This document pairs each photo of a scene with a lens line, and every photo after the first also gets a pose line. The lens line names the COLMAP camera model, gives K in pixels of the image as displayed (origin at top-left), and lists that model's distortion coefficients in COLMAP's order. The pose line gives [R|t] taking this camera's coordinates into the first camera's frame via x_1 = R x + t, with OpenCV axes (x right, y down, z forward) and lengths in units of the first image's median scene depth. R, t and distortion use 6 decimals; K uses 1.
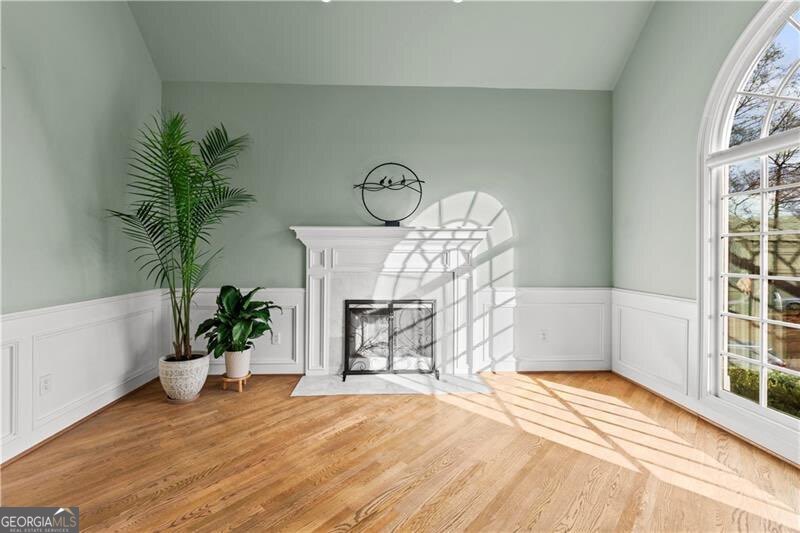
lens RADIAL K [[356.5, 0, 395.9], [0, 356.5, 265.9], [0, 0, 1]] dist [0.000154, -0.000243]
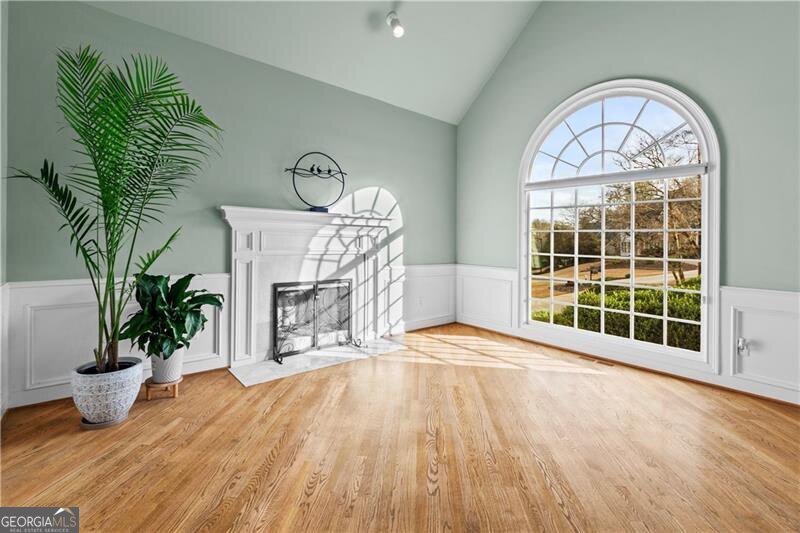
lens RADIAL K [[355.9, 0, 397.6], [0, 355.9, 256.4], [0, 0, 1]] dist [-0.002423, -0.000261]
pose [[0.795862, -0.013346, 0.605331, -0.461390], [0.003292, 0.999838, 0.017716, 0.003836], [-0.605469, -0.012107, 0.795777, 0.008075]]
